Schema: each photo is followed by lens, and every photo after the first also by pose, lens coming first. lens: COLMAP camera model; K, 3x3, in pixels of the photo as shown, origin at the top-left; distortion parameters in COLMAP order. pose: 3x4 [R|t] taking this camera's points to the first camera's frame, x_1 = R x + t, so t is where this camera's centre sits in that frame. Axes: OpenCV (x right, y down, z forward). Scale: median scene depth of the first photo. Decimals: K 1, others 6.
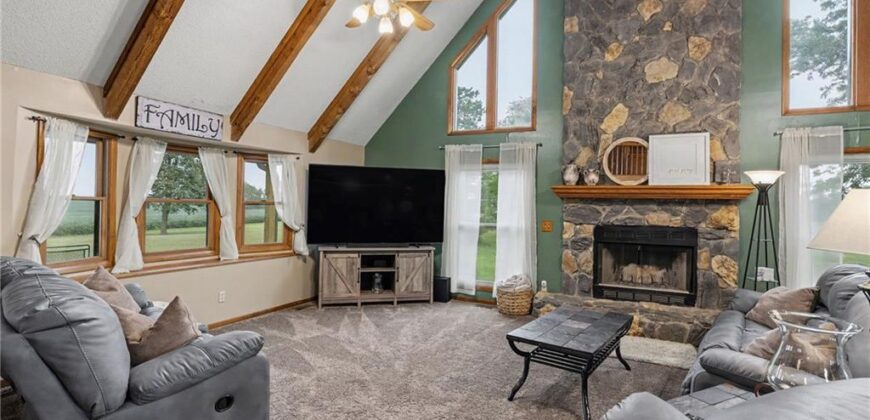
lens RADIAL K [[410.9, 0, 434.0], [0, 410.9, 200.1], [0, 0, 1]] dist [-0.003521, 0.001087]
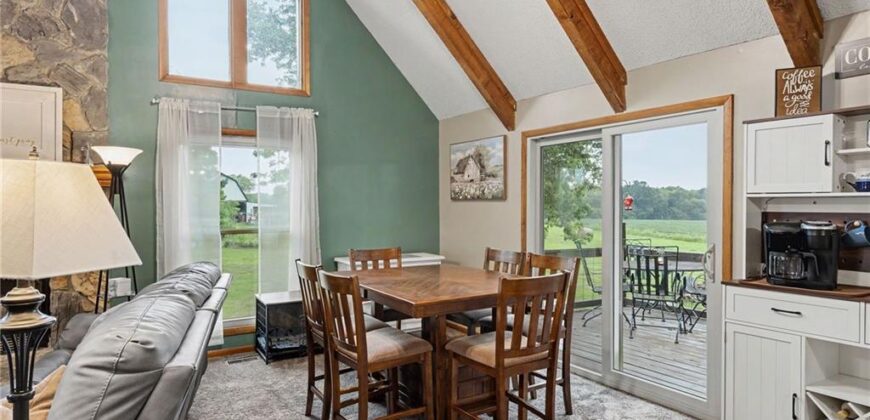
lens RADIAL K [[510.4, 0, 430.9], [0, 510.4, 206.3], [0, 0, 1]] dist [0.000631, -0.000587]
pose [[0.540721, -0.028325, 0.840725, 0.257404], [0.006640, 0.999546, 0.029405, 0.008797], [-0.841176, -0.010318, 0.540664, 0.023984]]
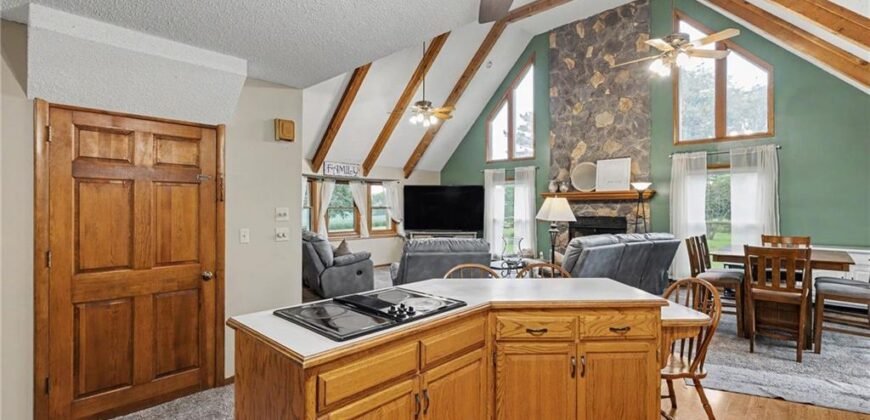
lens RADIAL K [[391.9, 0, 437.8], [0, 391.9, 209.6], [0, 0, 1]] dist [0.003955, -0.000007]
pose [[0.955573, -0.021374, -0.293978, 0.357493], [0.025780, 0.999606, 0.011119, 0.001885], [0.293625, -0.018204, 0.955747, -0.629446]]
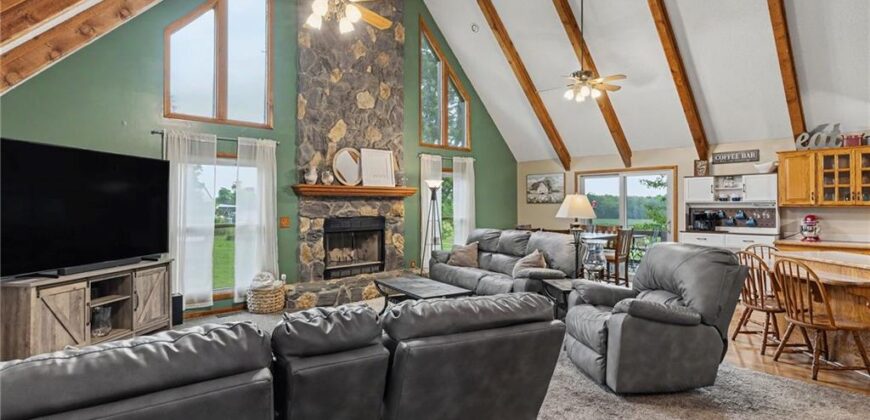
lens RADIAL K [[436.1, 0, 429.7], [0, 436.1, 201.3], [0, 0, 1]] dist [0.005023, 0.001670]
pose [[0.386564, -0.015751, 0.922128, -0.657186], [-0.000111, 0.999853, 0.017125, -0.010500], [-0.922263, -0.006722, 0.386505, 0.240489]]
